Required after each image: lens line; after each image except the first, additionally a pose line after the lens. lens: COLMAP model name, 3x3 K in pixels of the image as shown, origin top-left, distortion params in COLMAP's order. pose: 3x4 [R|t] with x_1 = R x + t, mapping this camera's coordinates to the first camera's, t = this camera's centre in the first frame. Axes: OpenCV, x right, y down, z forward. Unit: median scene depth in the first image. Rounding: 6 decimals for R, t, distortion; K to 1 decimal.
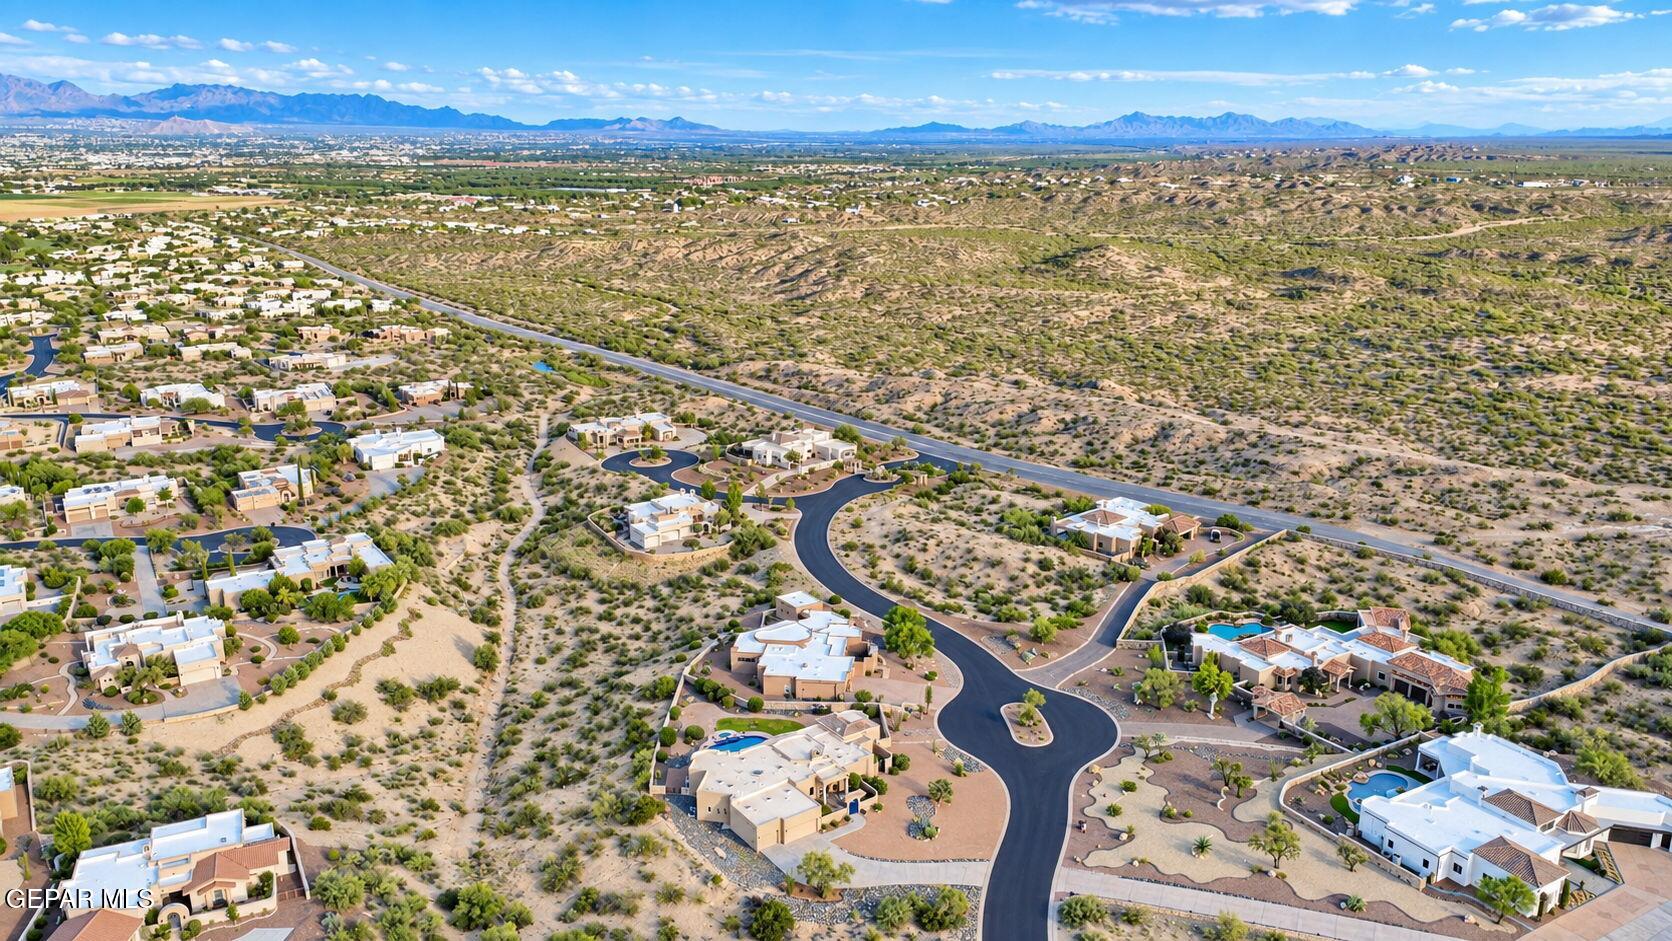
lens RADIAL K [[1212.7, 0, 836.0], [0, 1212.7, 470.5], [0, 0, 1]] dist [-0.004046, 0.001029]
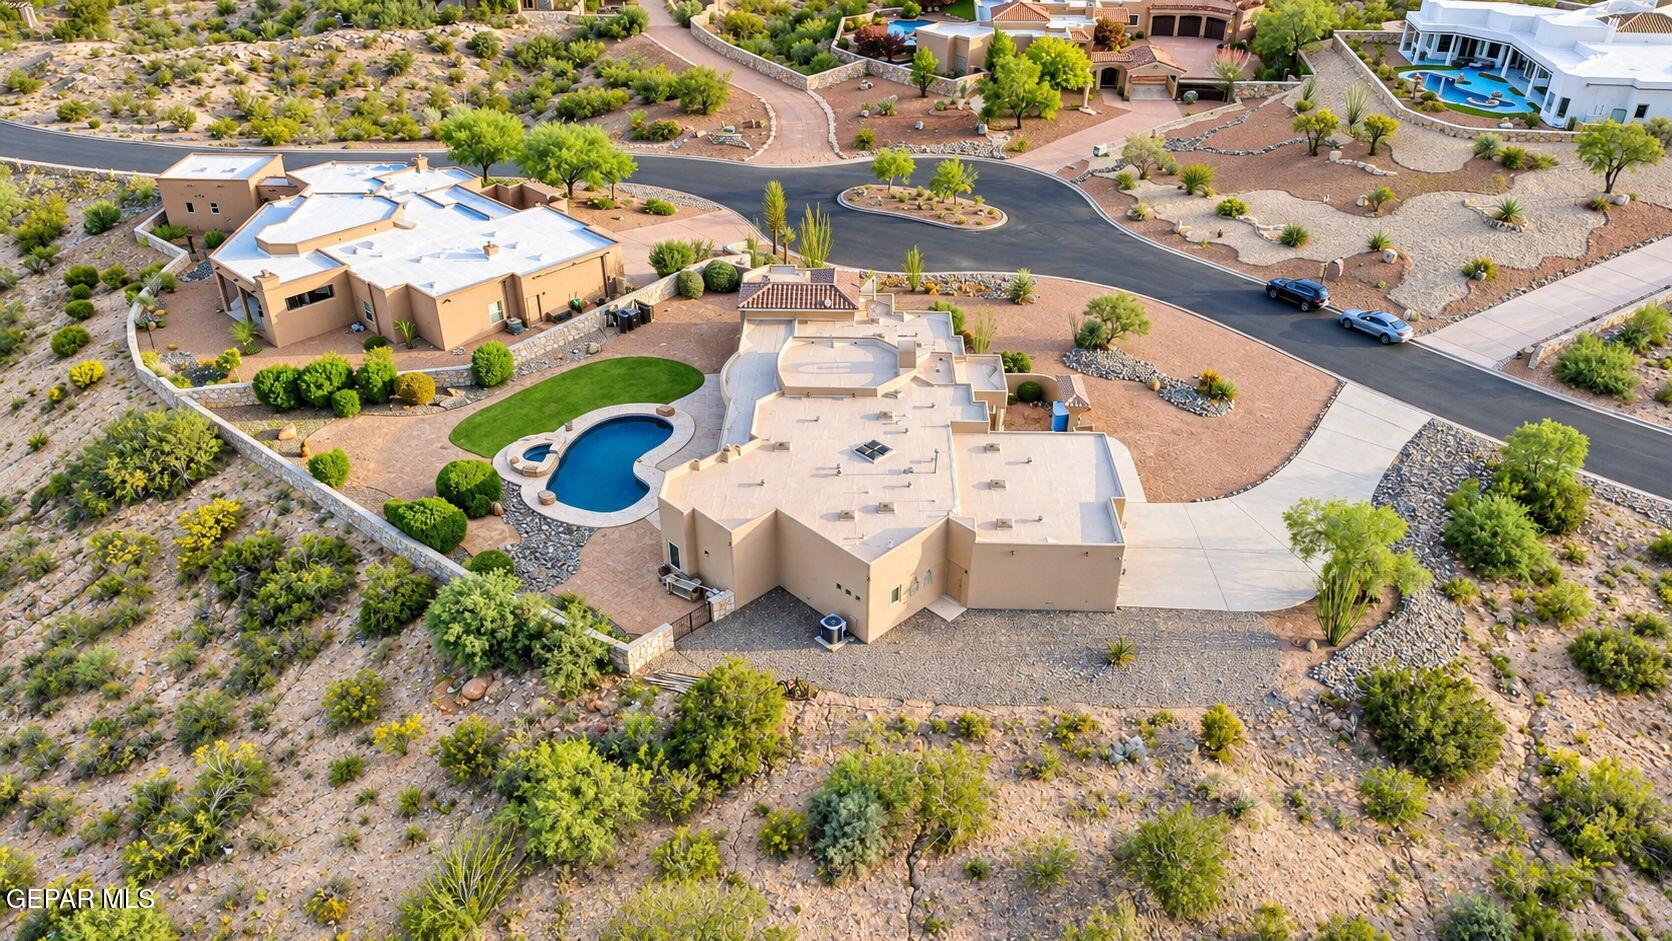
lens RADIAL K [[1235.8, 0, 836.0], [0, 1235.8, 470.5], [0, 0, 1]] dist [0.000813, 0.001227]
pose [[0.566842, -0.417638, 0.710119, -0.302115], [0.203237, 0.906226, 0.370742, 0.106592], [-0.798364, -0.065830, 0.598566, 0.718026]]
